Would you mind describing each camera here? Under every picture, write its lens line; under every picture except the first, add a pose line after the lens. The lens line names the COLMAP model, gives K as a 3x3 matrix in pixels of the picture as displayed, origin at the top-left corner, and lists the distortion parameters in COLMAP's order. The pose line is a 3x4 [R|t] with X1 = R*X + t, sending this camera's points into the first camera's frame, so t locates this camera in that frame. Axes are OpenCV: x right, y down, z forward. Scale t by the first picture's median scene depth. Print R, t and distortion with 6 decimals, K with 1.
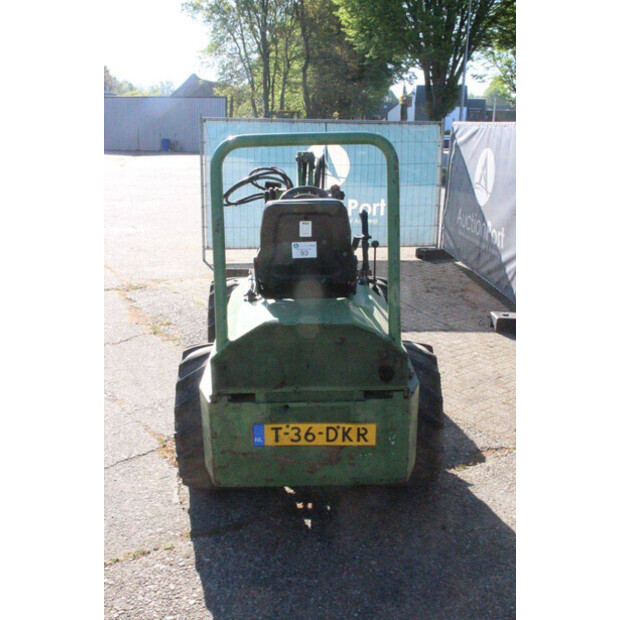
lens RADIAL K [[652.7, 0, 335.3], [0, 652.7, 317.9], [0, 0, 1]] dist [-0.045563, 0.000000]
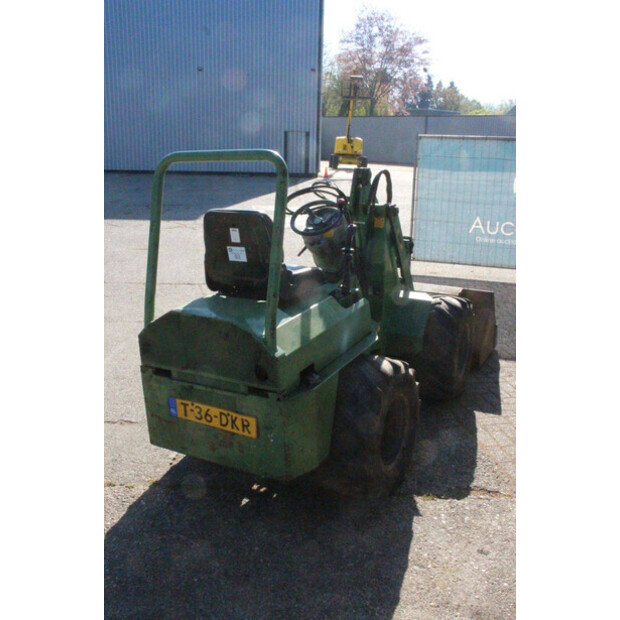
lens RADIAL K [[652.7, 0, 354.9], [0, 652.7, 326.4], [0, 0, 1]] dist [-0.045563, 0.000000]
pose [[0.885601, 0.145914, -0.440930, 0.660100], [-0.150972, 0.988251, 0.023811, -0.039534], [0.439224, 0.045481, 0.897226, 0.091698]]
